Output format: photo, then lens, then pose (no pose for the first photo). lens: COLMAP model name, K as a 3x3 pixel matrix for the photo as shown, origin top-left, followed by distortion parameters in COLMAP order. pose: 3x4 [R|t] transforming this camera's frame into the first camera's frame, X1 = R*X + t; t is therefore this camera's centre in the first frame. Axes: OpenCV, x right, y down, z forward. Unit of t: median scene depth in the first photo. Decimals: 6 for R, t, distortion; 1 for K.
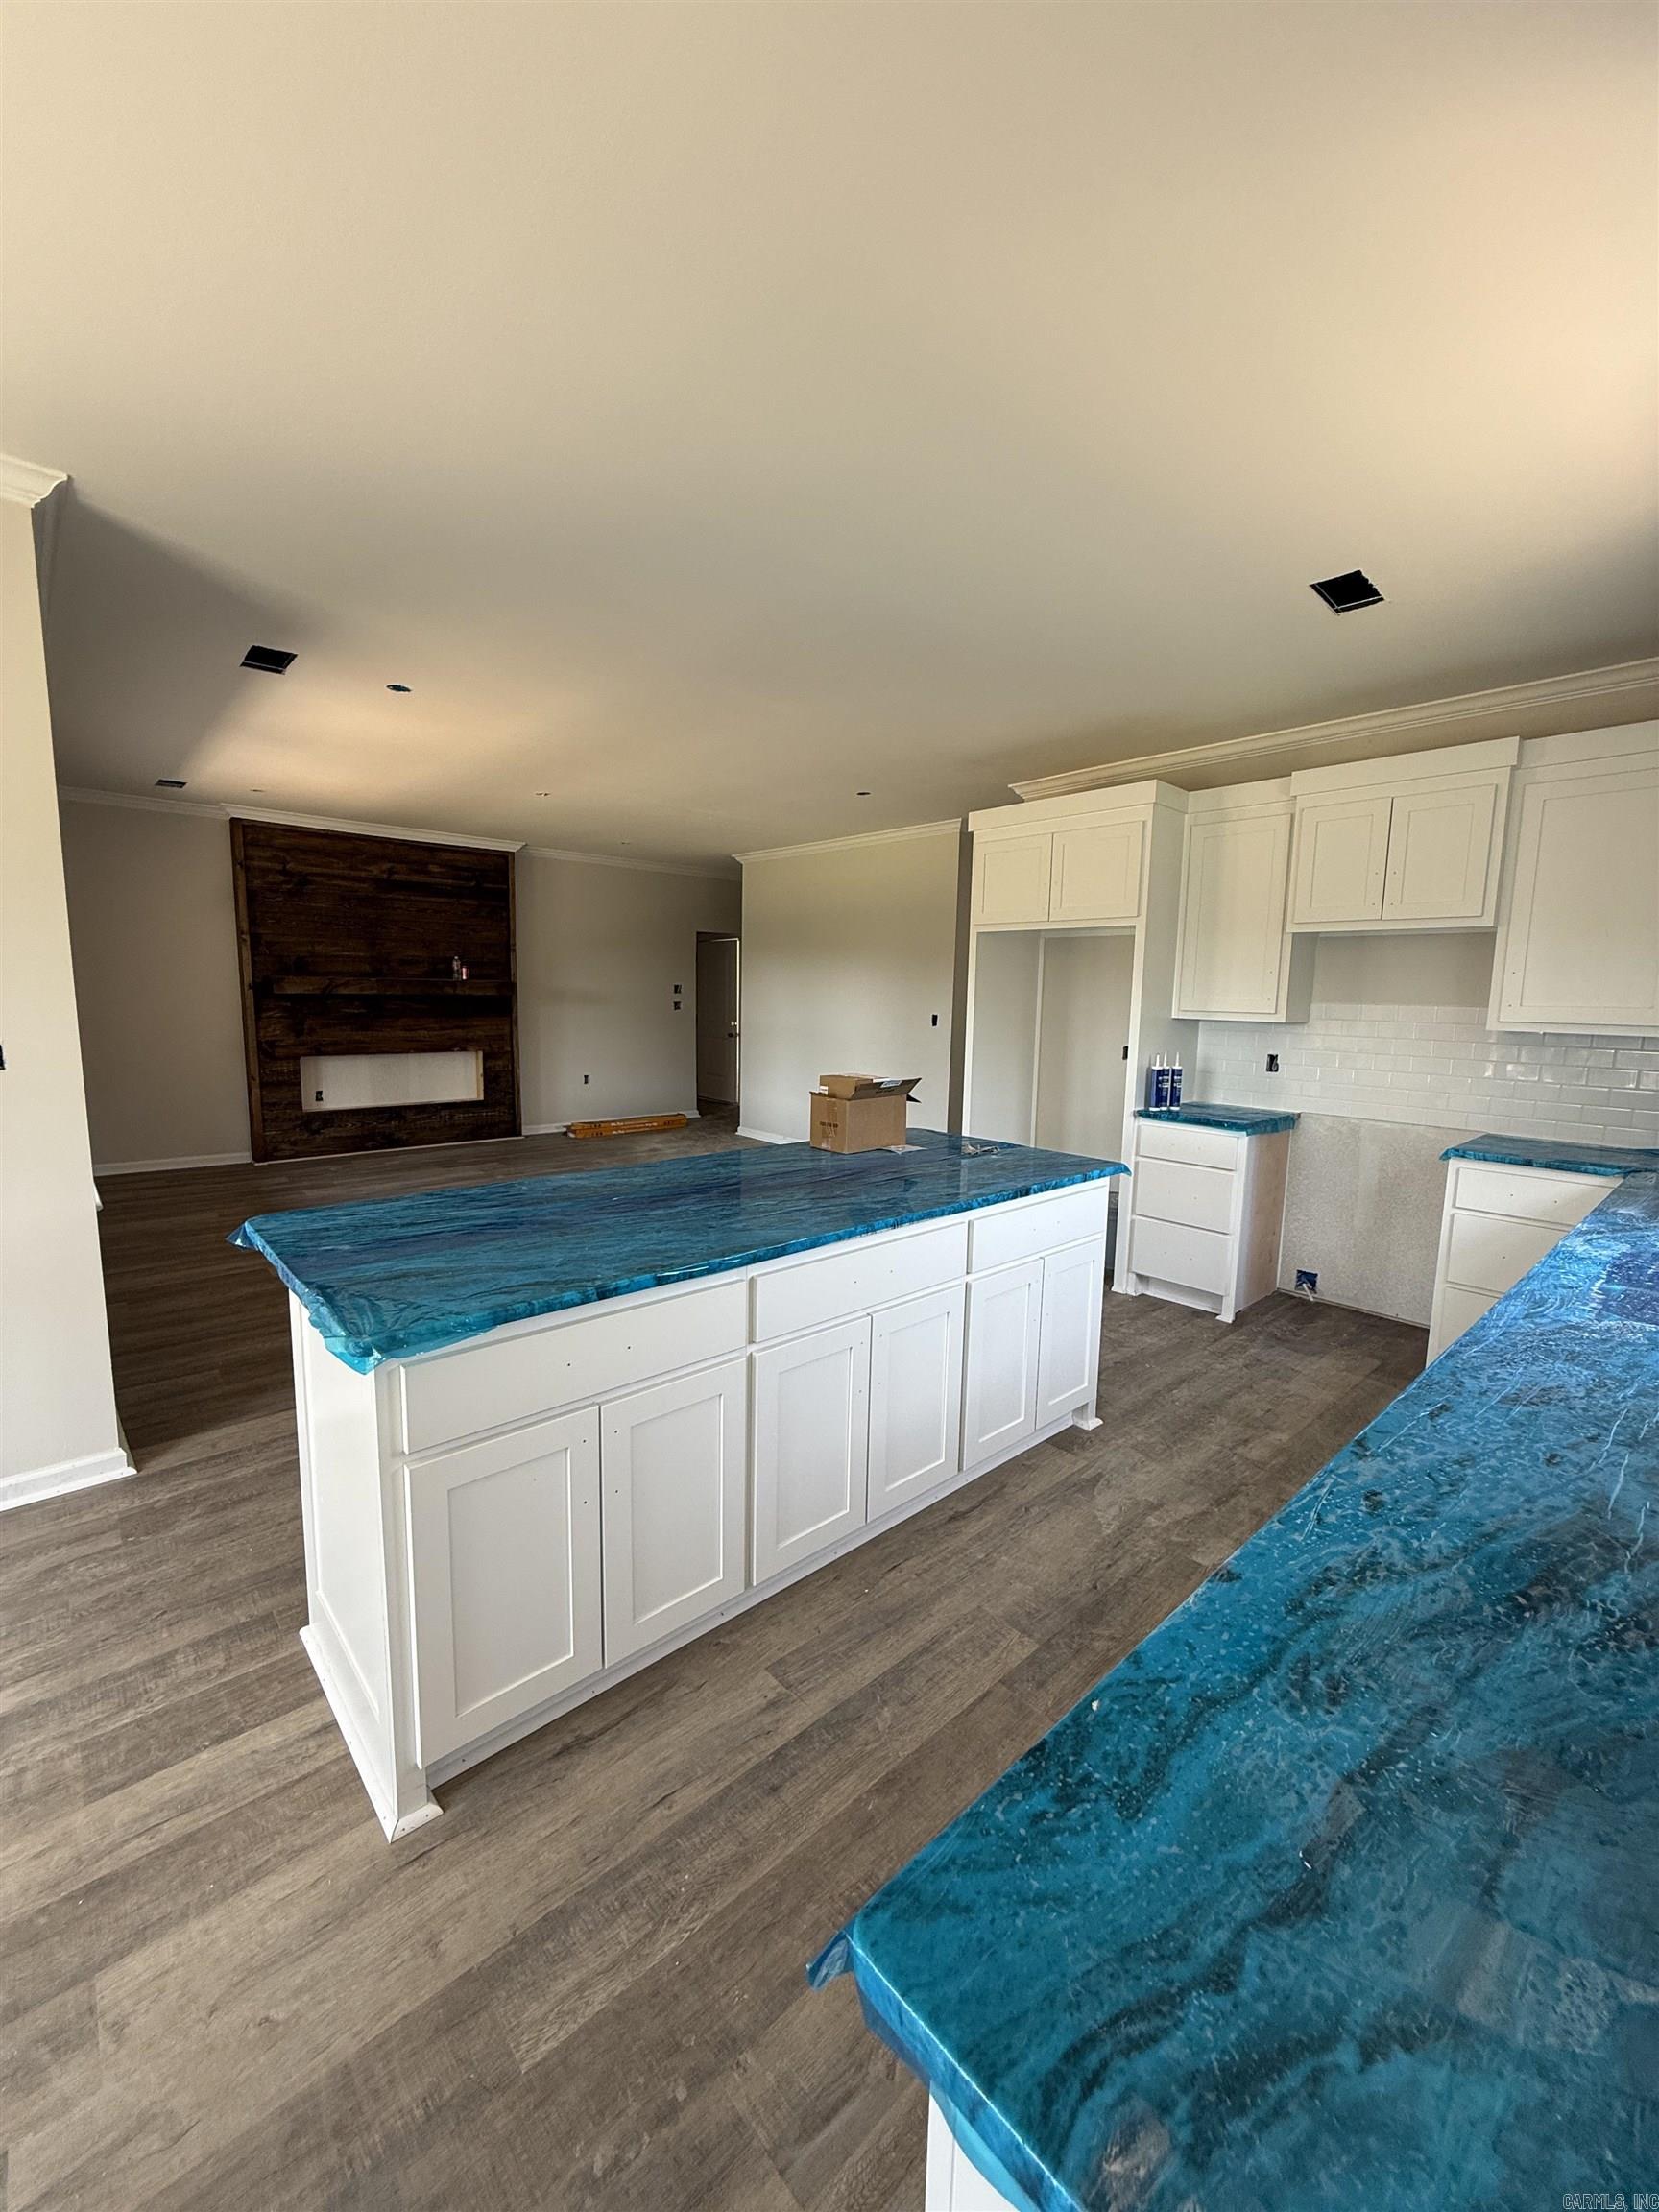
lens RADIAL K [[882.6, 0, 827.3], [0, 882.6, 1111.7], [0, 0, 1]] dist [0.000012, 0.000801]
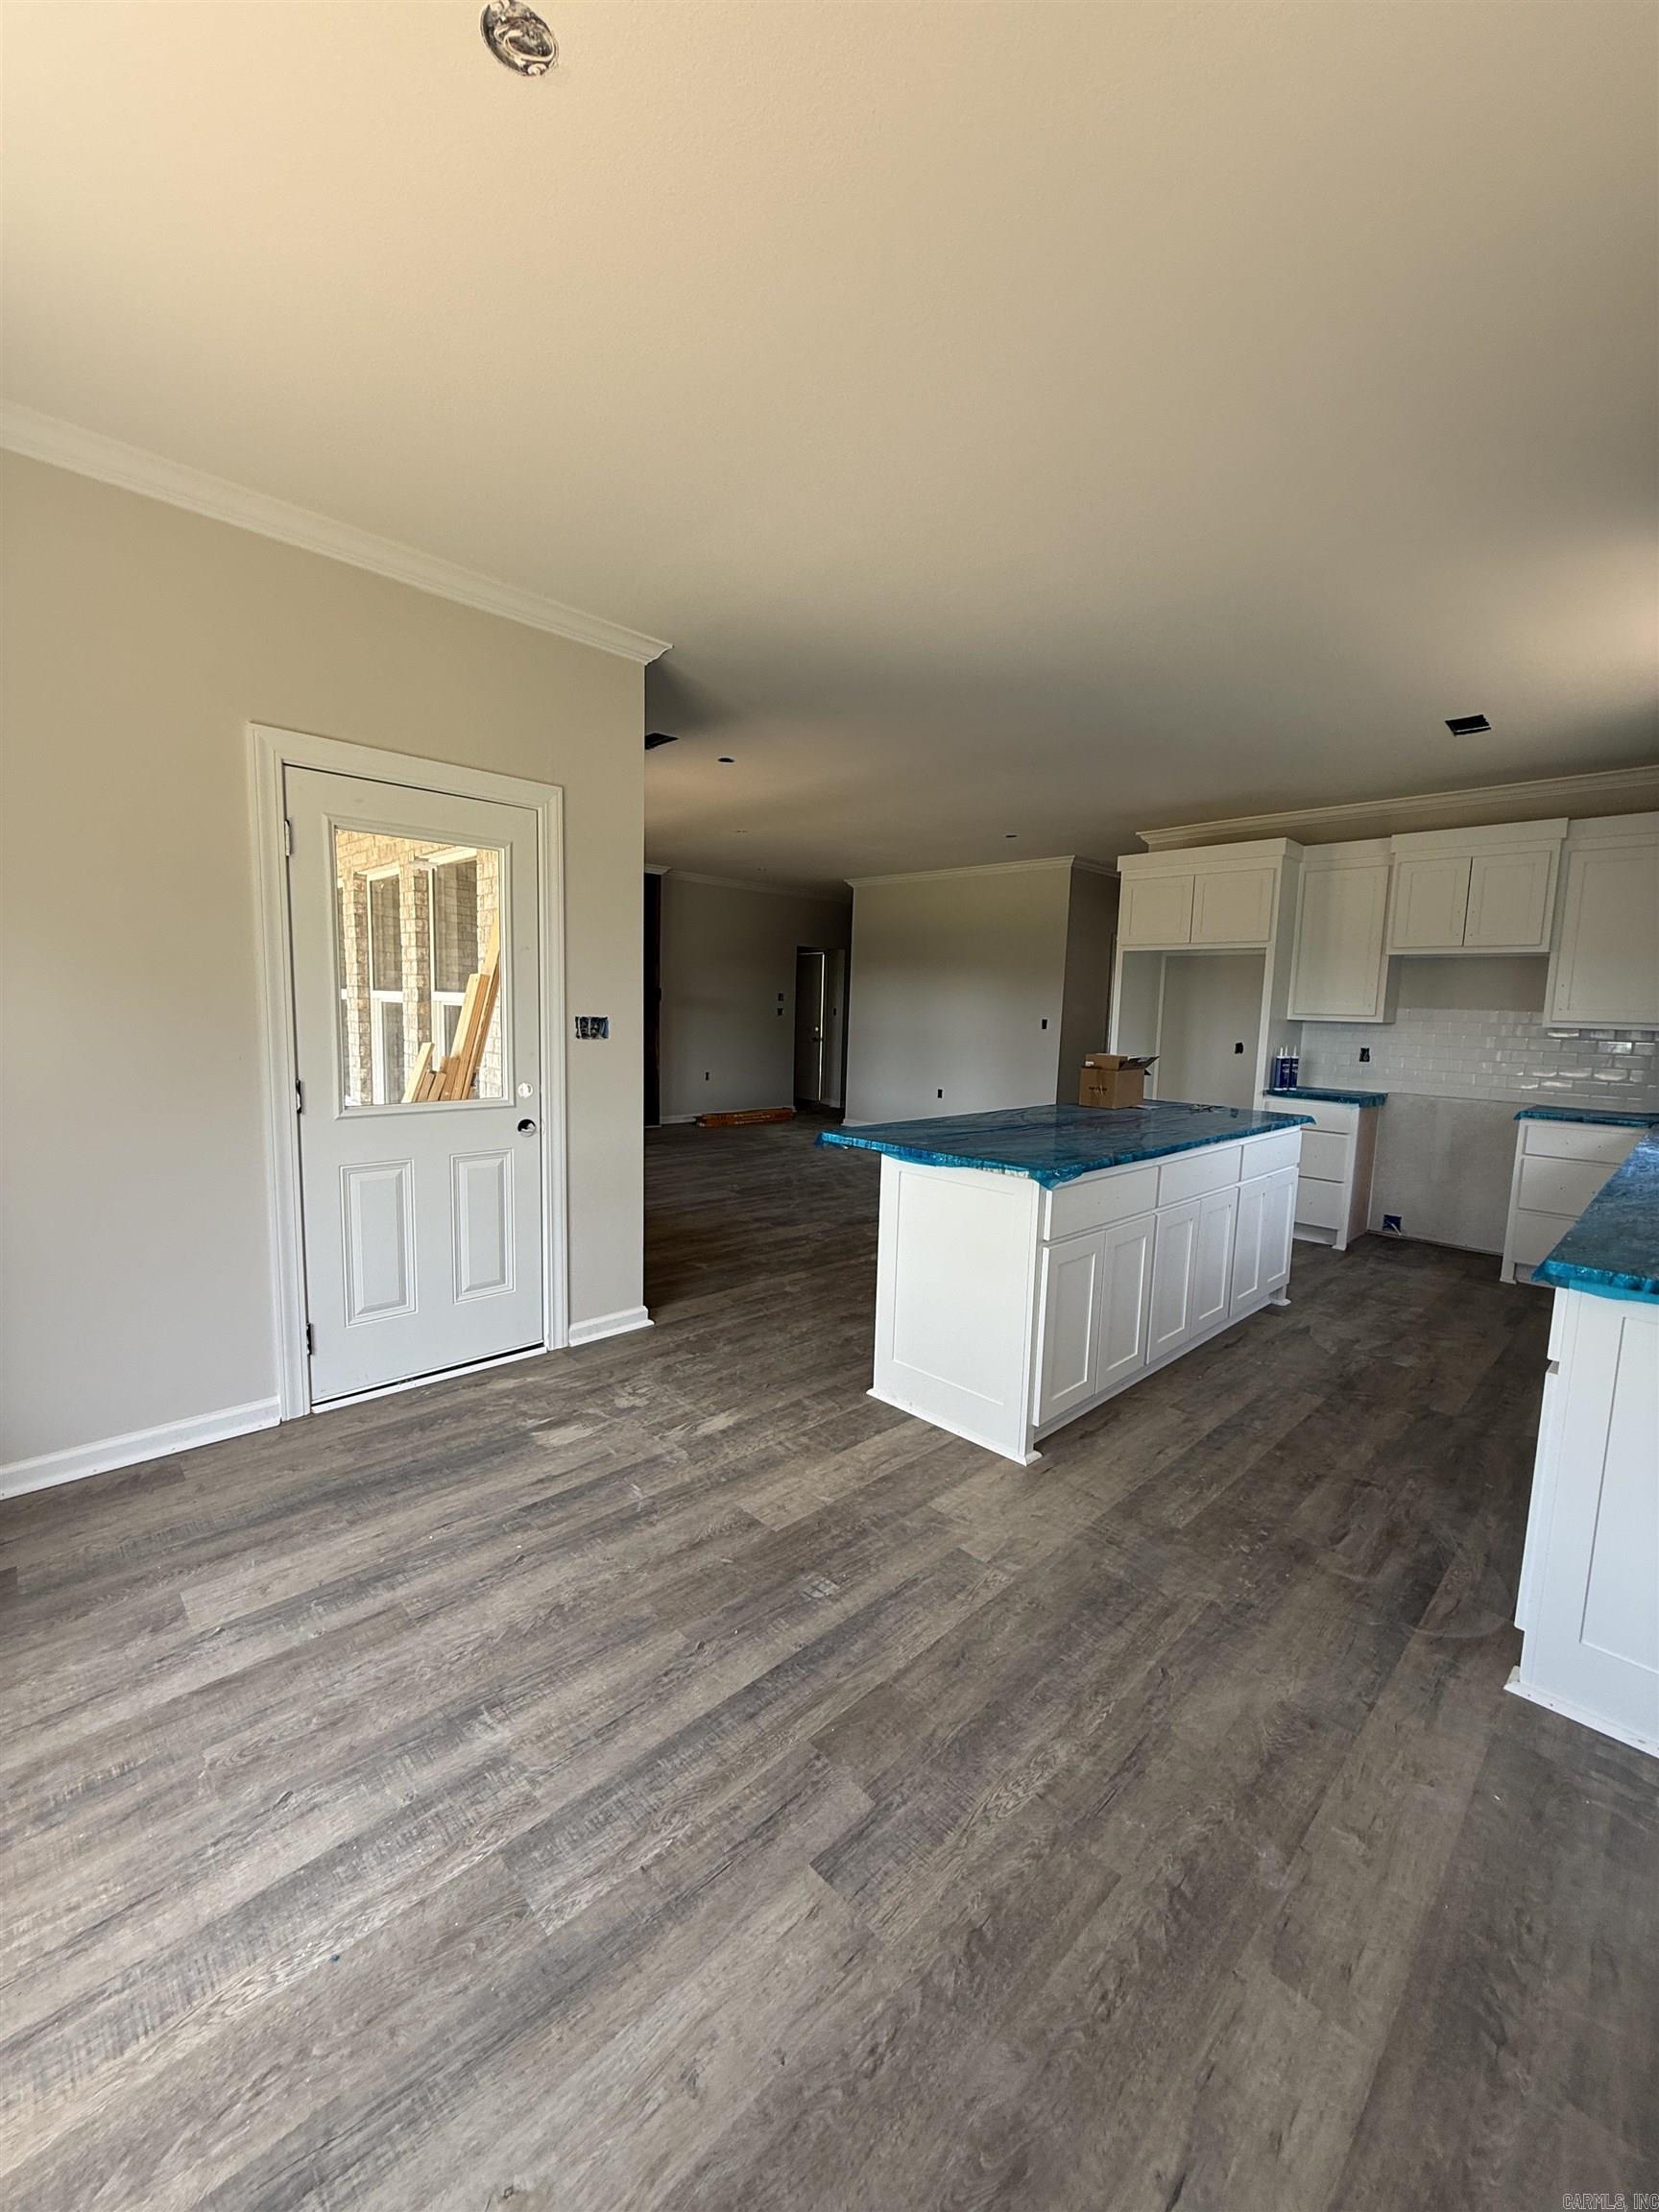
lens RADIAL K [[882.6, 0, 824.9], [0, 882.6, 1112.8], [0, 0, 1]] dist [0.000012, 0.000801]
pose [[0.999269, 0.004890, 0.037908, -0.429823], [-0.004350, 0.999888, -0.014332, 0.066347], [-0.037974, 0.014156, 0.999178, -0.337345]]
